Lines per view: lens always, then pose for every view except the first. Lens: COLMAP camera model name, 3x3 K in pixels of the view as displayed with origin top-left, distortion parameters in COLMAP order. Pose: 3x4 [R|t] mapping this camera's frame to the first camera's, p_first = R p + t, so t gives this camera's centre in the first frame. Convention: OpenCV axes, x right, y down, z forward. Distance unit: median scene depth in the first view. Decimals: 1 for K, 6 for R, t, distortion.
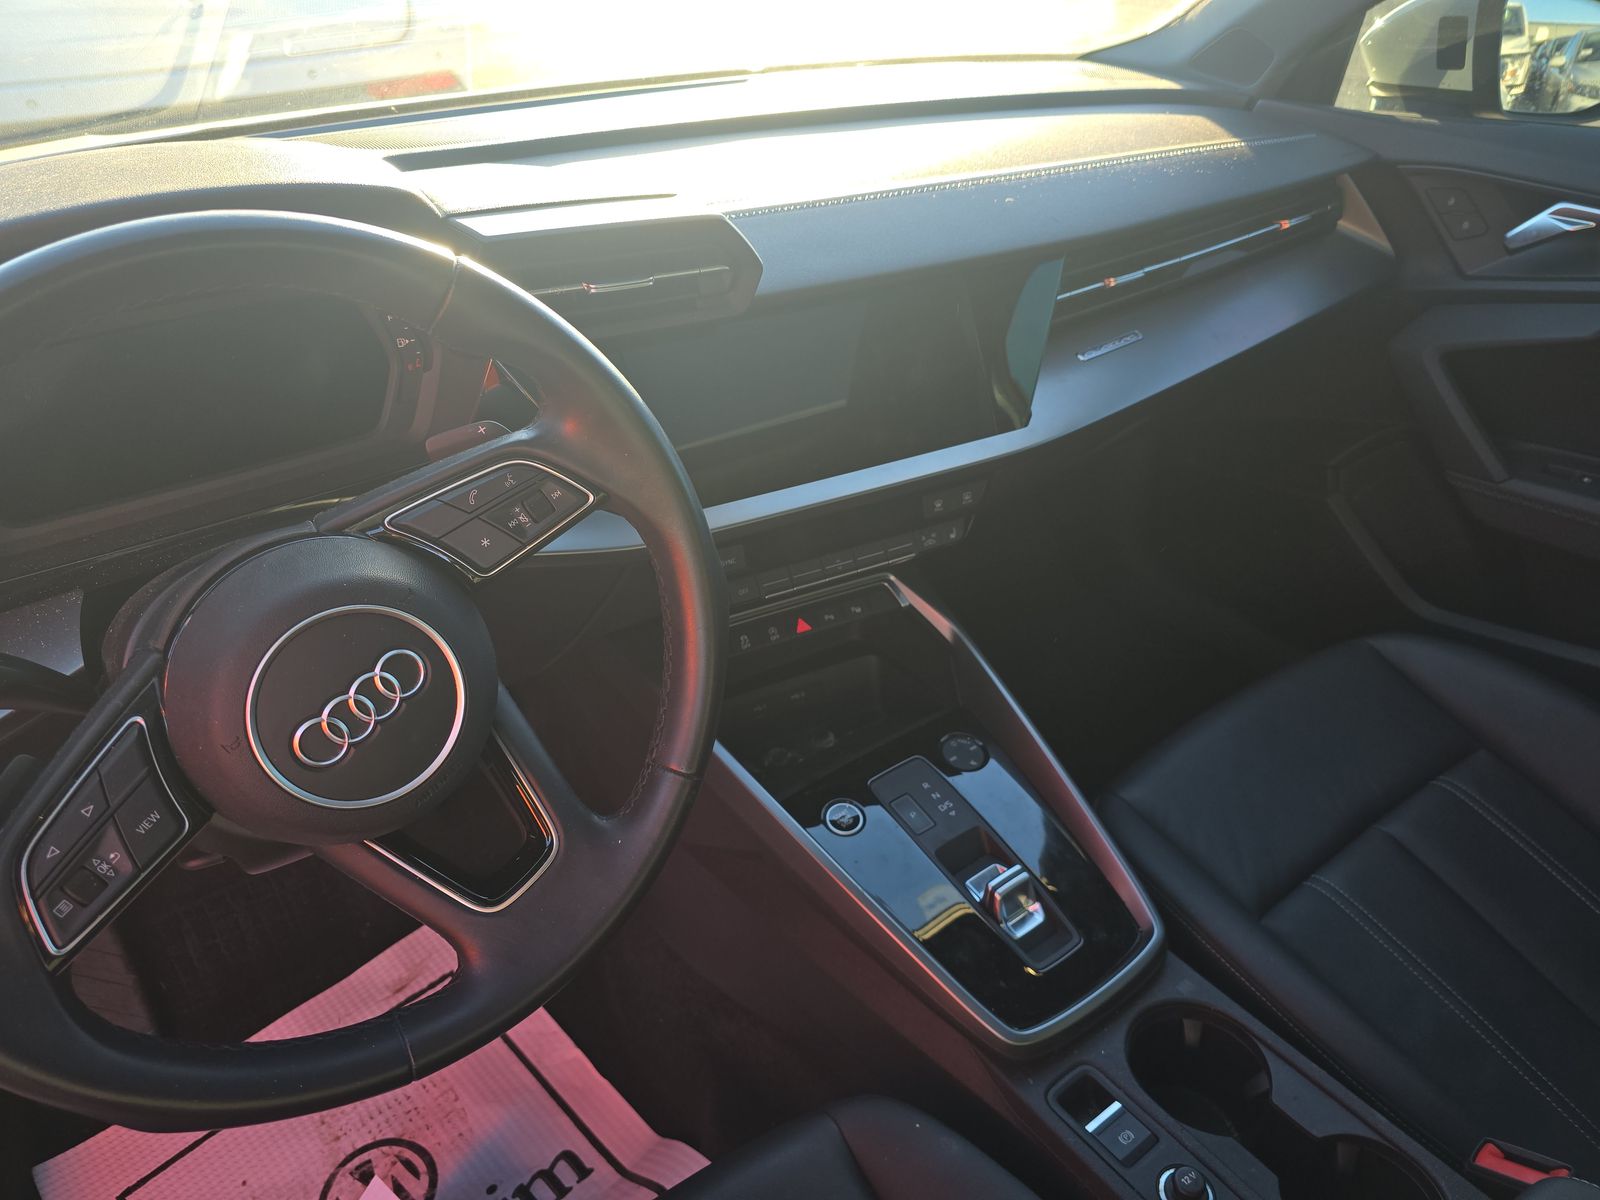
lens RADIAL K [[1060.9, 0, 766.2], [0, 1060.9, 600.4], [0, 0, 1]] dist [0.006929, -0.041336]
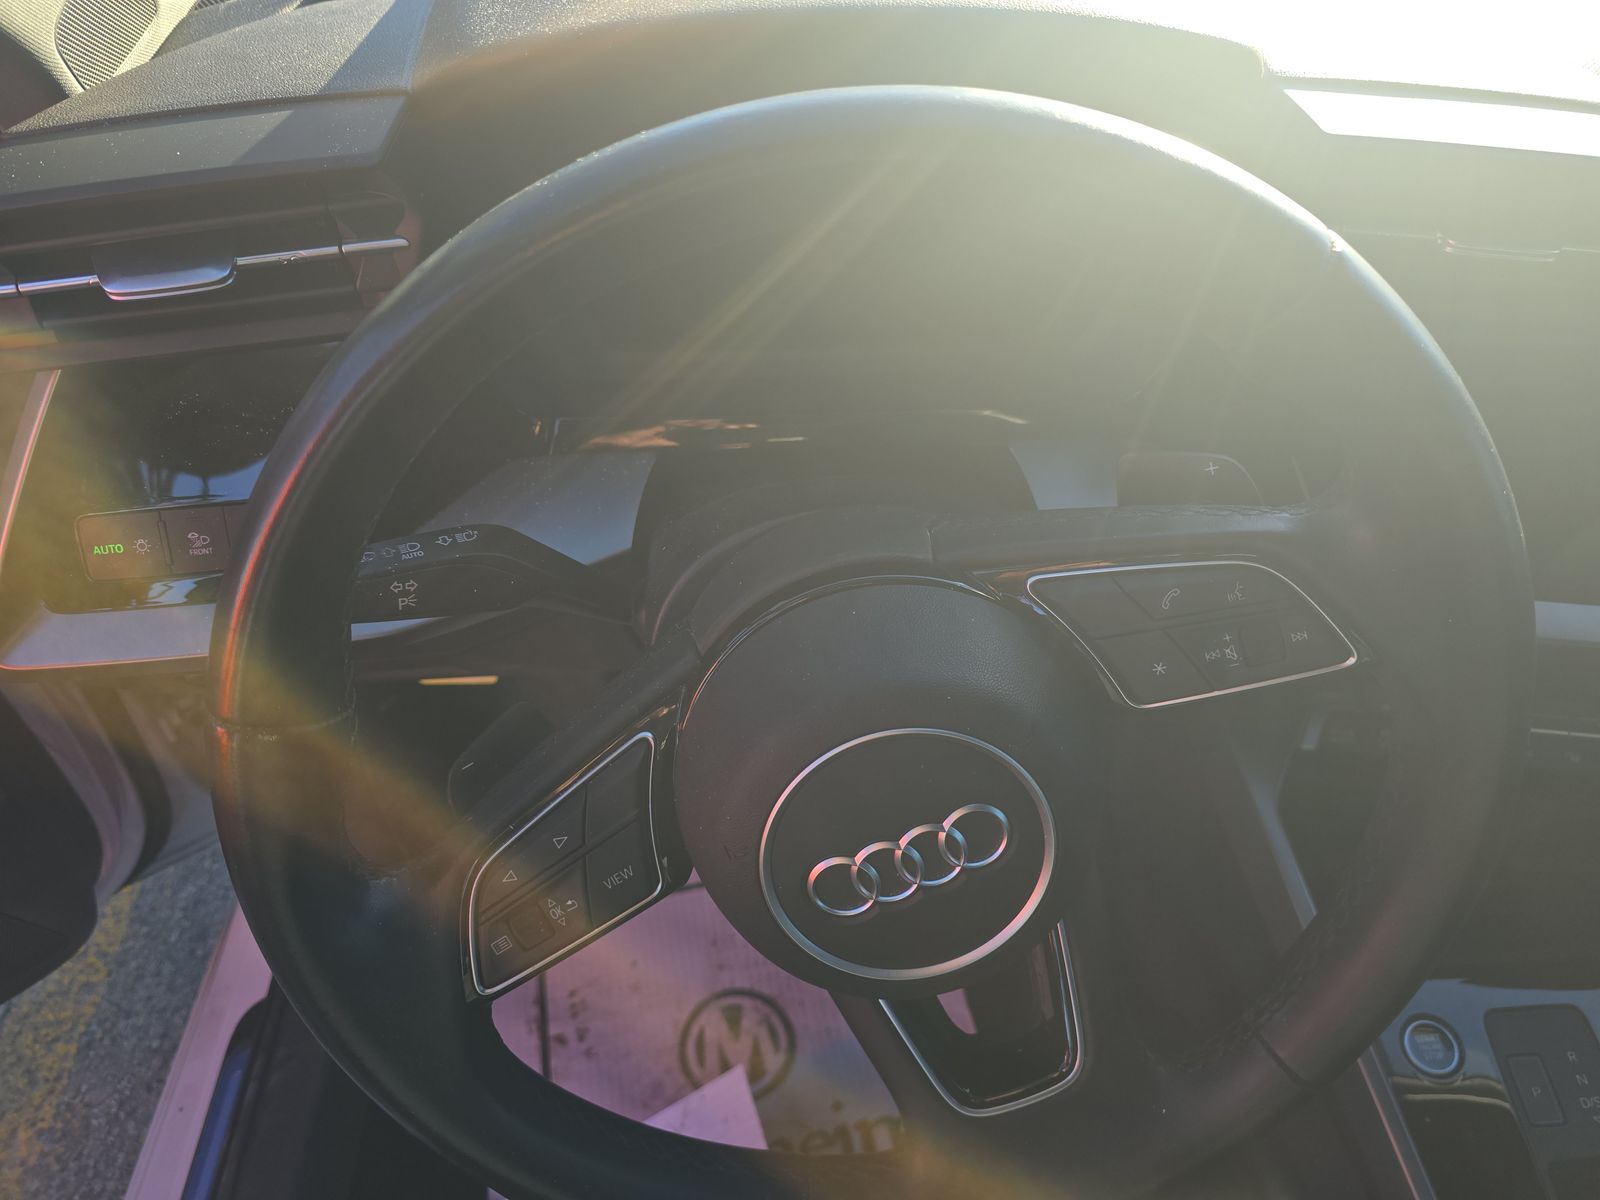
lens RADIAL K [[1060.9, 0, 766.2], [0, 1060.9, 600.4], [0, 0, 1]] dist [0.006929, -0.041336]
pose [[0.835671, 0.394369, -0.382265, -0.260860], [-0.303105, 0.911565, 0.277808, -0.222624], [0.458018, -0.116290, 0.881304, 0.361994]]
